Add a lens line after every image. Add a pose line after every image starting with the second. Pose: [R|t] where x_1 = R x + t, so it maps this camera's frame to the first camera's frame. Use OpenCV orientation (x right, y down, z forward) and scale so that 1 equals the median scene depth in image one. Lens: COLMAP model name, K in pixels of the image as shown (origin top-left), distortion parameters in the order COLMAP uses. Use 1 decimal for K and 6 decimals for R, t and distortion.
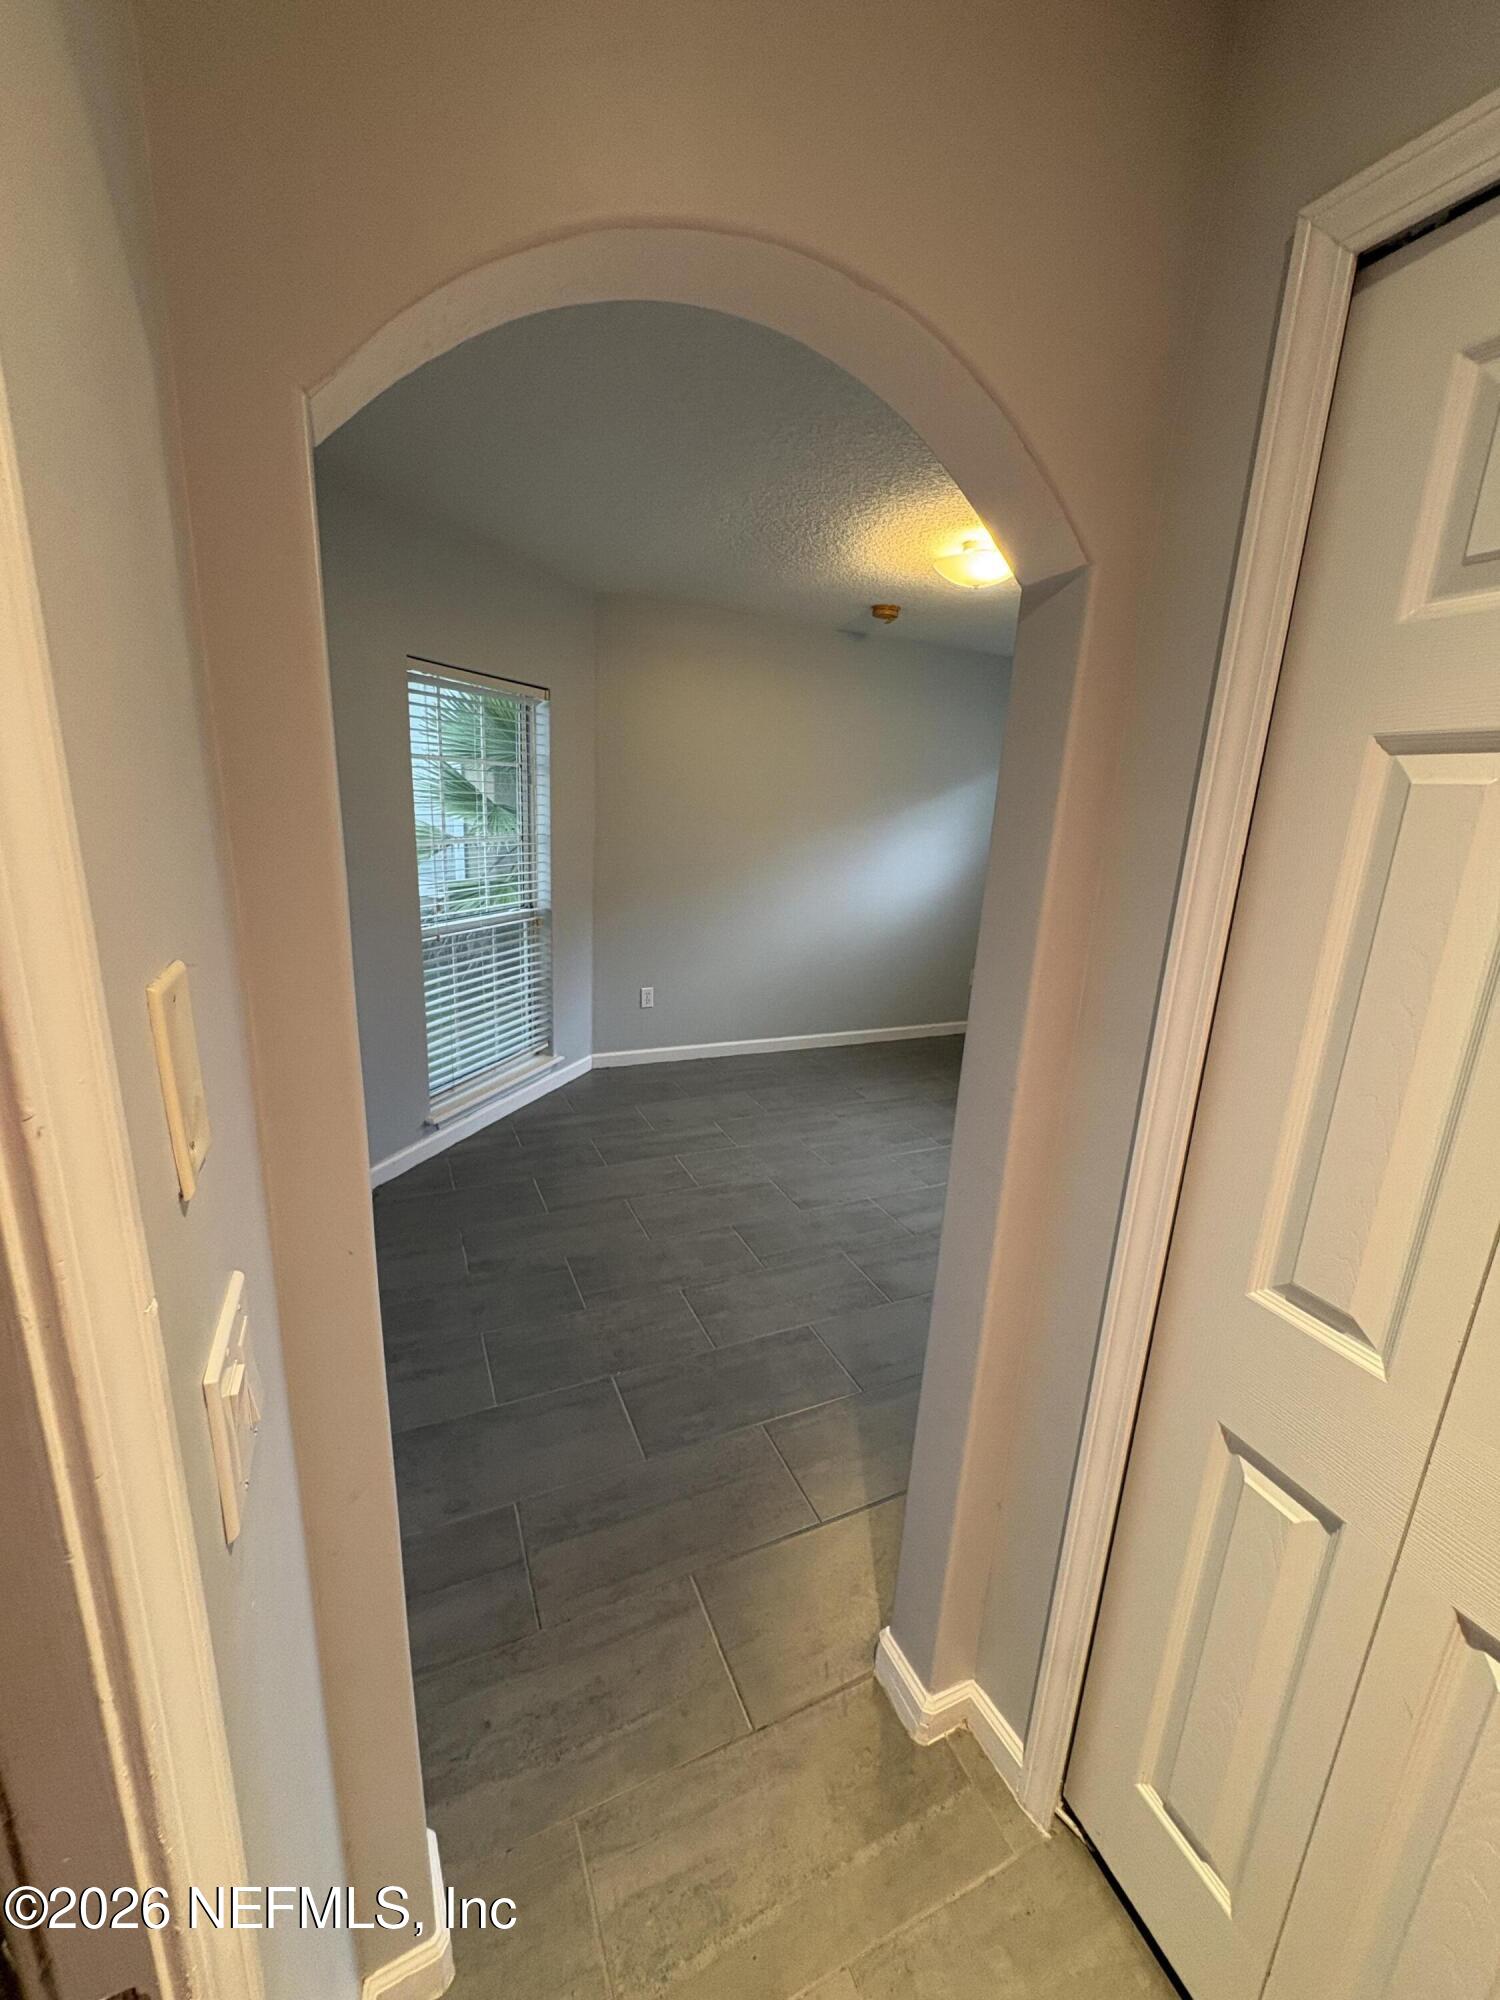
lens RADIAL K [[800.2, 0, 752.0], [0, 800.2, 999.8], [0, 0, 1]] dist [0.000154, 0.000754]
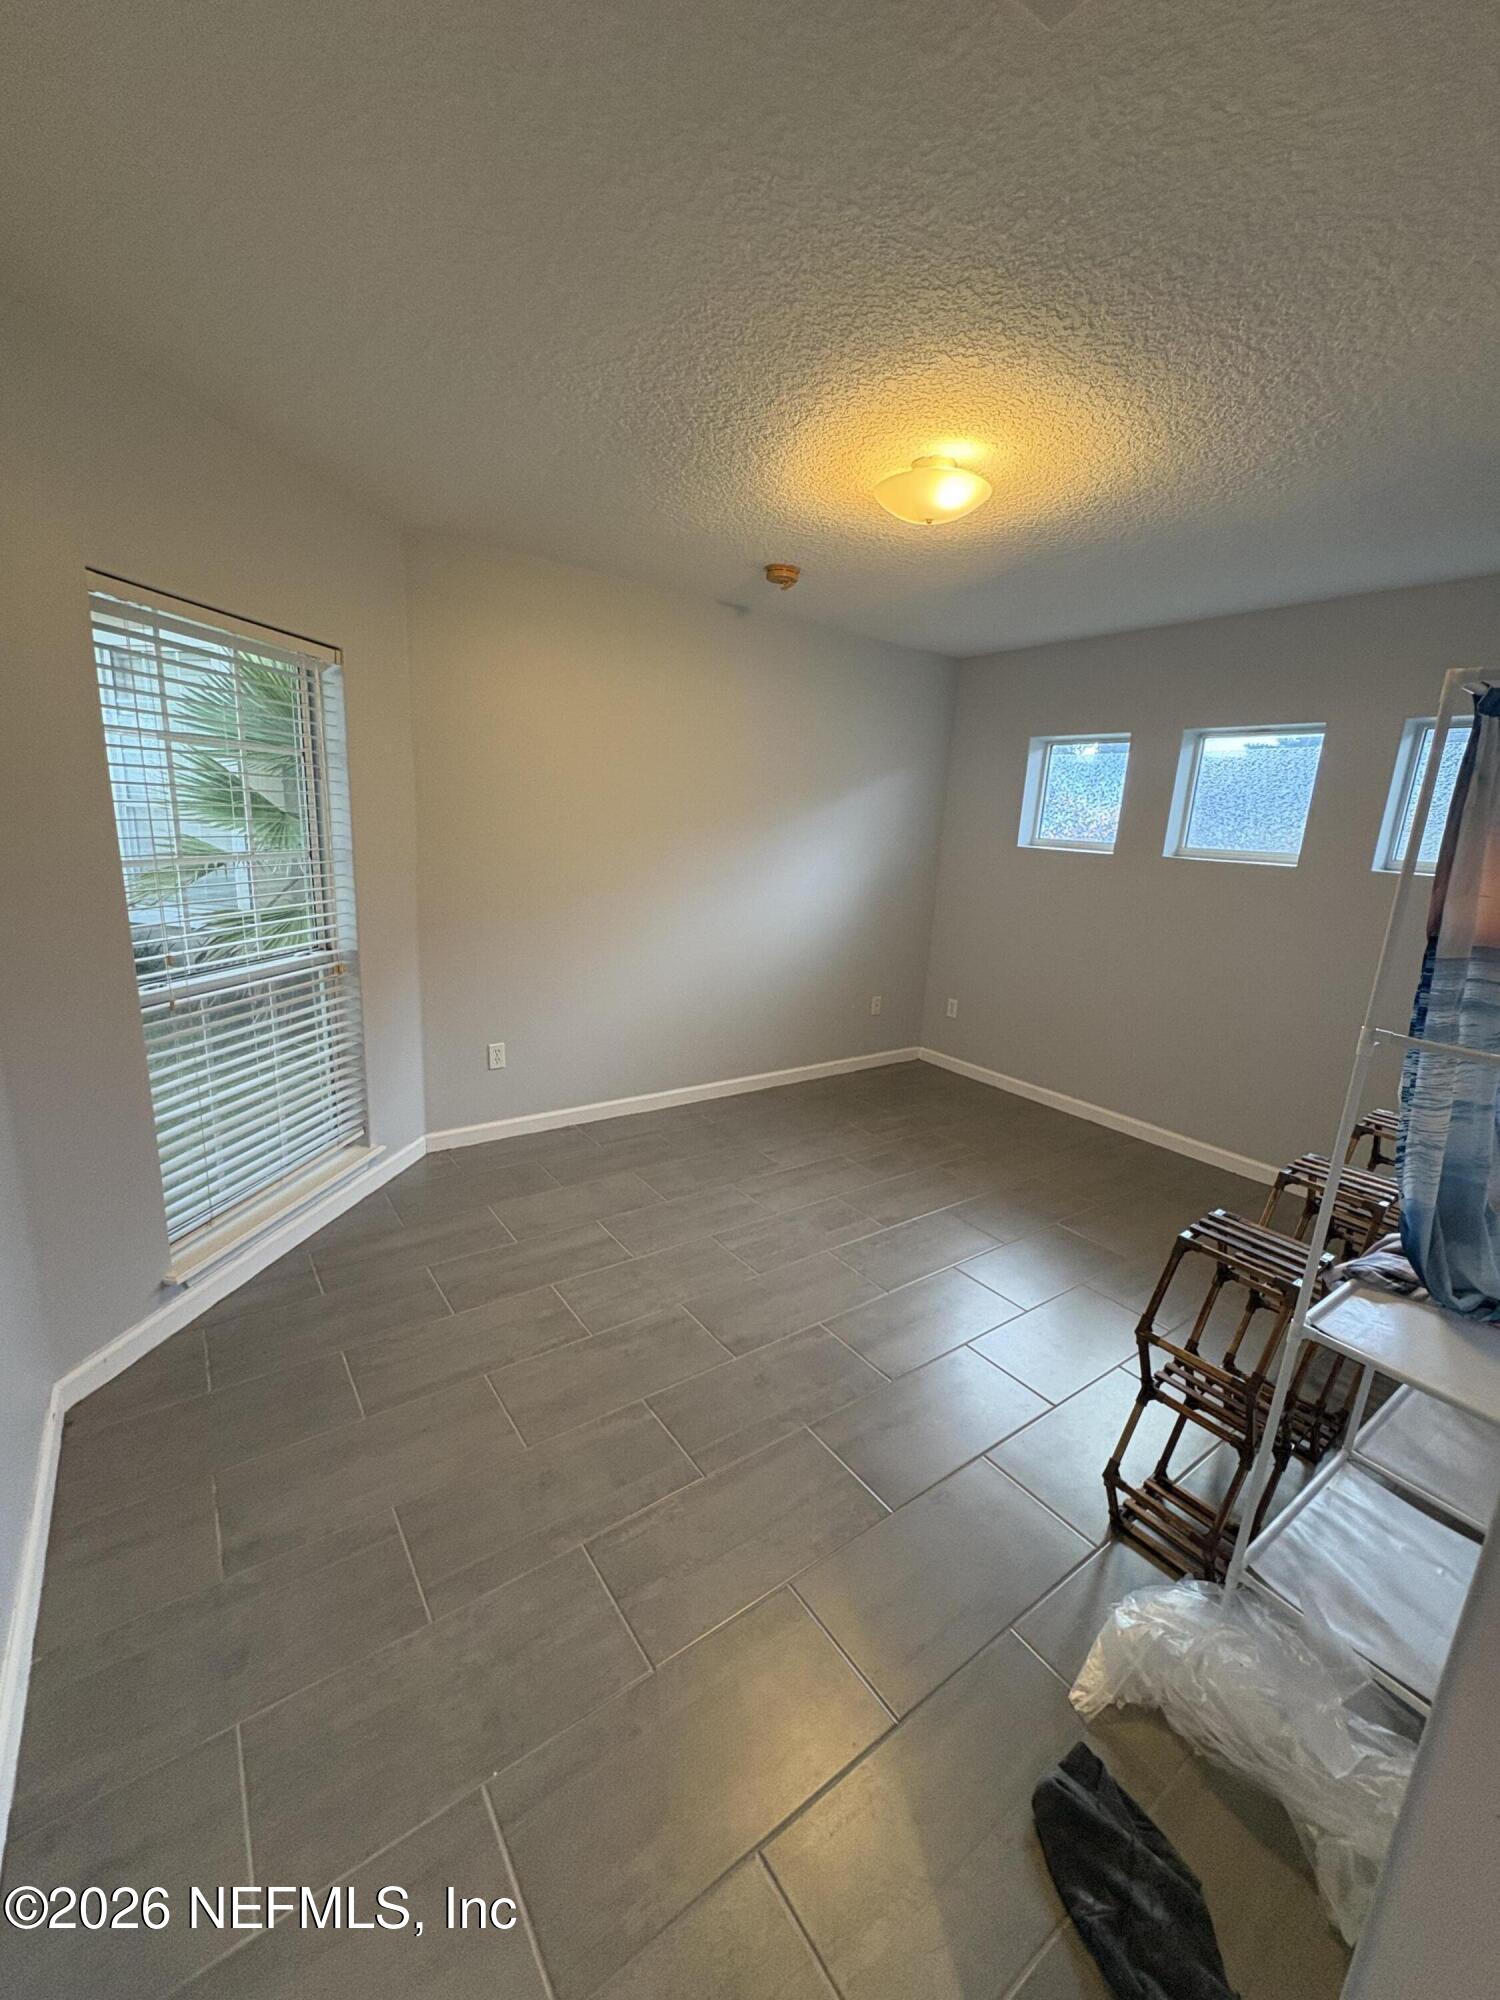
lens RADIAL K [[800.2, 0, 747.3], [0, 800.2, 998.0], [0, 0, 1]] dist [0.000154, 0.000754]
pose [[0.981701, -0.043727, 0.185342, -0.039824], [0.047603, 0.998730, -0.016510, -0.042140], [-0.184385, 0.025031, 0.982535, 0.220549]]
